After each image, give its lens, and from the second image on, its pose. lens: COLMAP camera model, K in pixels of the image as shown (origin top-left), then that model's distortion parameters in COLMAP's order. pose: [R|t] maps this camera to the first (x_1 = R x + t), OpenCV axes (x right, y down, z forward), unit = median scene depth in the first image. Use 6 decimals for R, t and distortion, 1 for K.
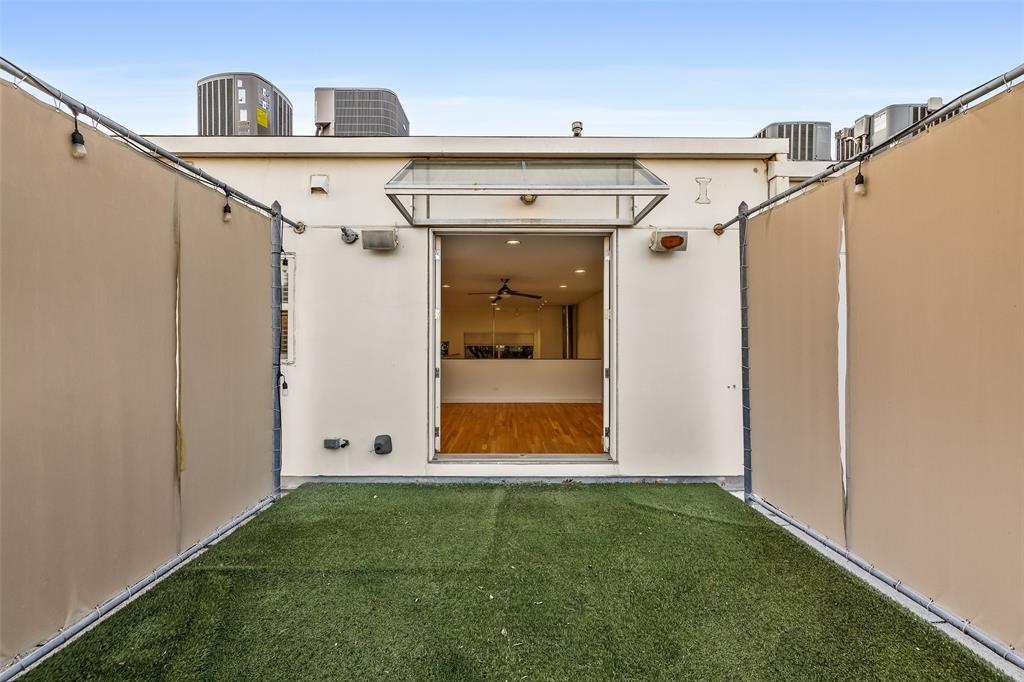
lens RADIAL K [[452.9, 0, 511.8], [0, 452.9, 343.8], [0, 0, 1]] dist [0.002108, 0.000083]
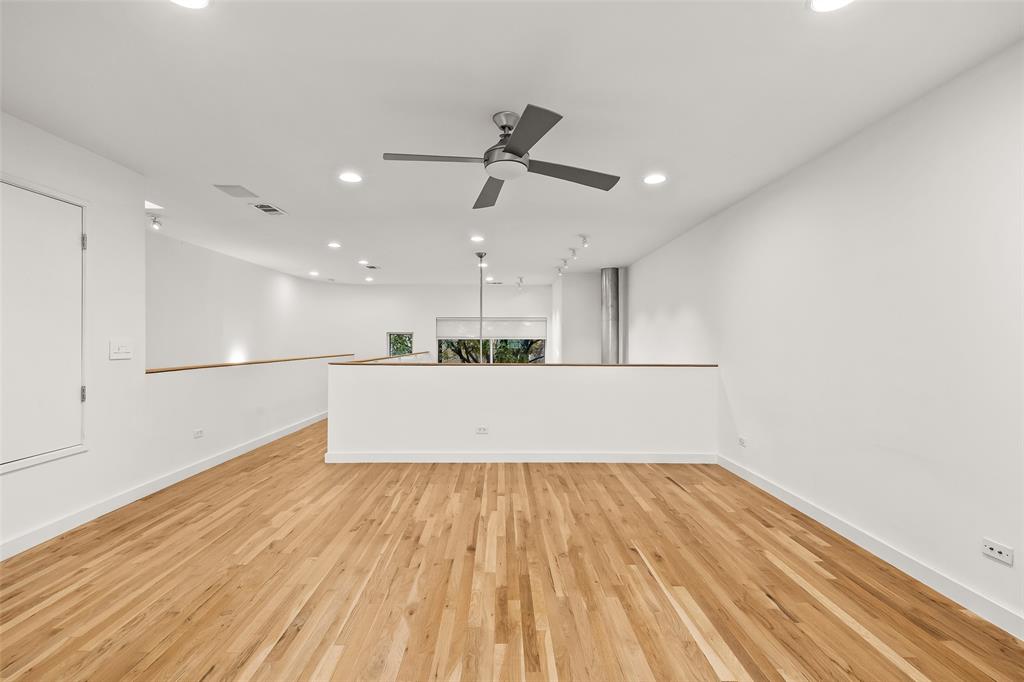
lens RADIAL K [[452.9, 0, 510.8], [0, 452.9, 340.4], [0, 0, 1]] dist [0.002108, 0.000083]
pose [[0.999911, 0.007293, 0.011187, -0.009701], [-0.007293, 0.999973, -0.000019, 0.007662], [-0.011187, -0.000062, 0.999937, 0.416476]]
